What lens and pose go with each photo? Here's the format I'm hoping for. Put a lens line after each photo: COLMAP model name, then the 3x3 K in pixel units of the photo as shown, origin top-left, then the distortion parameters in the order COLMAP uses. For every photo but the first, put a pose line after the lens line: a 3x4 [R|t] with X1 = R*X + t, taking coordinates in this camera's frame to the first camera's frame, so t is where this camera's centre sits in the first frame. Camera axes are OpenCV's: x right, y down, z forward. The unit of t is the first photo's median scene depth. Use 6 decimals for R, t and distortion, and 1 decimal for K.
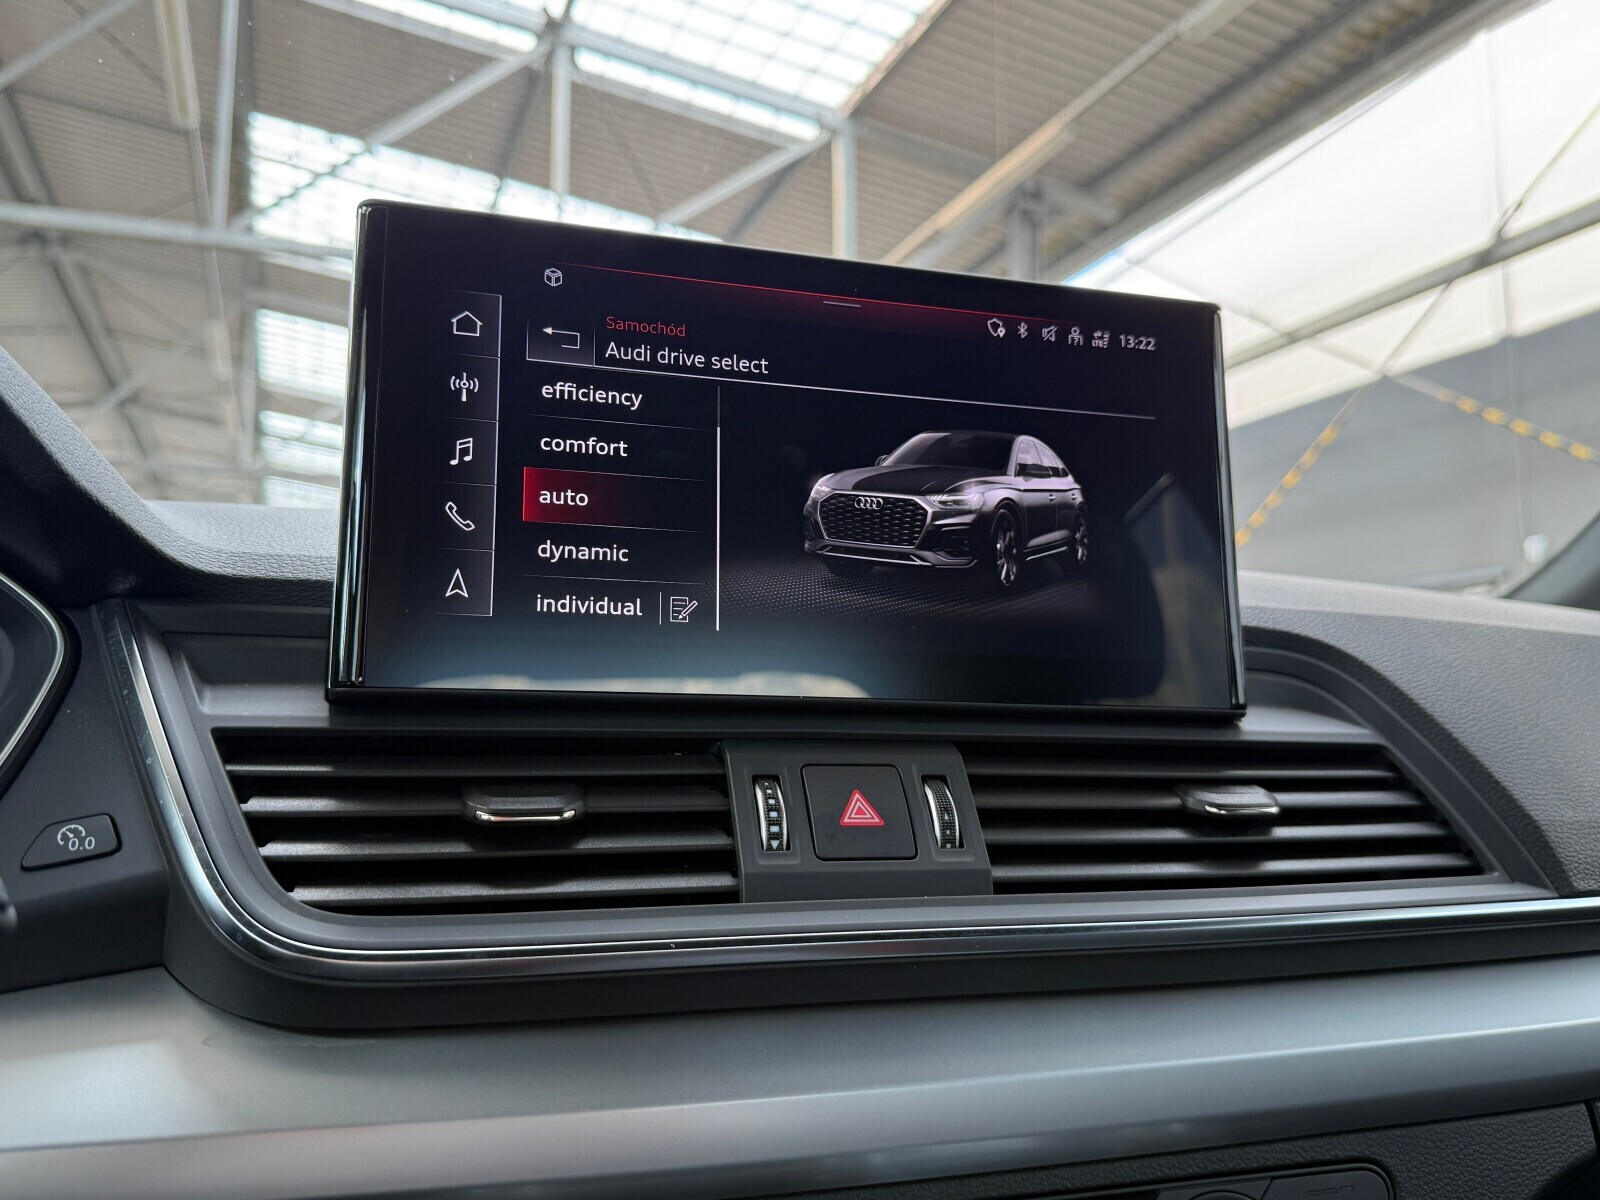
lens RADIAL K [[1320.2, 0, 793.4], [0, 1320.2, 599.5], [0, 0, 1]] dist [0.030991, -0.078669]
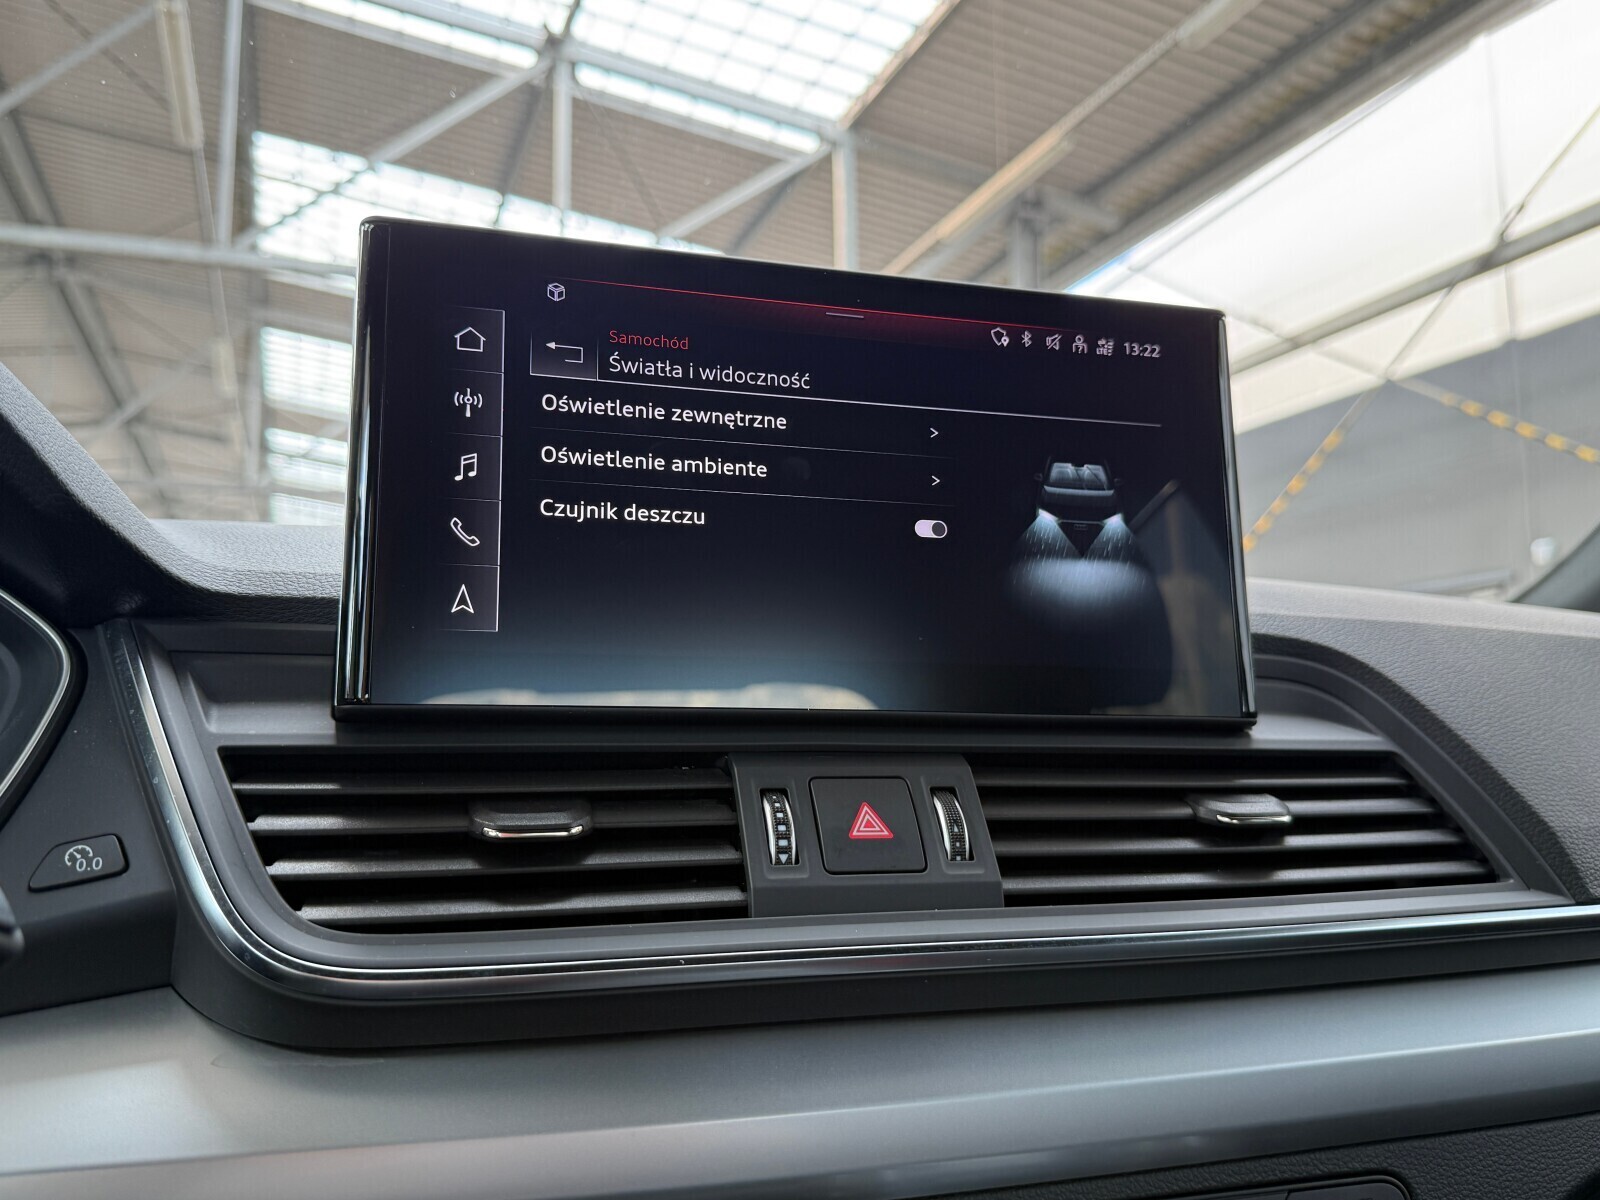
lens RADIAL K [[1320.2, 0, 788.6], [0, 1320.2, 598.3], [0, 0, 1]] dist [0.030991, -0.078669]
pose [[0.999917, -0.010548, -0.007443, -0.000673], [0.010480, 0.999903, -0.009186, -0.000959], [0.007540, 0.009107, 0.999930, 0.003418]]
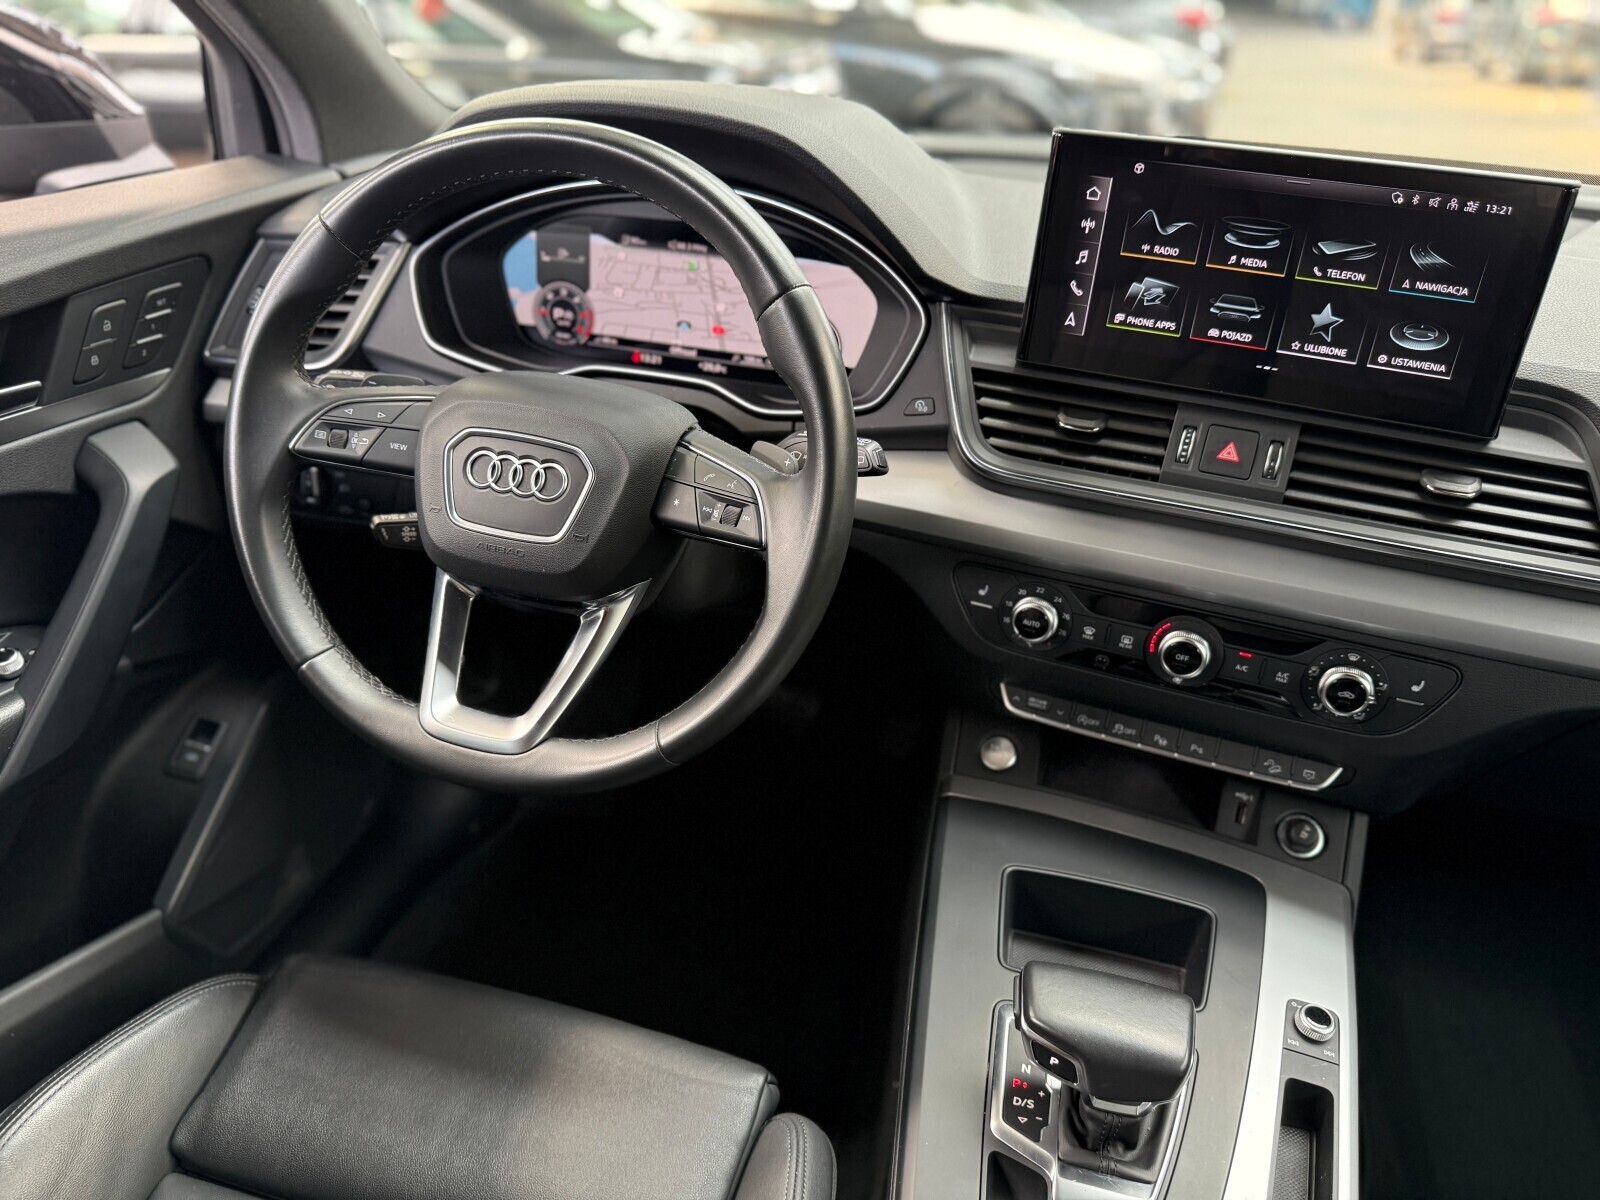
lens RADIAL K [[1129.6, 0, 798.0], [0, 1129.6, 606.5], [0, 0, 1]] dist [0.021285, -0.055417]
pose [[0.767722, 0.335947, -0.545658, 0.543967], [0.034845, 0.828401, 0.559050, -0.623939], [0.639835, -0.448209, 0.624276, -0.660723]]
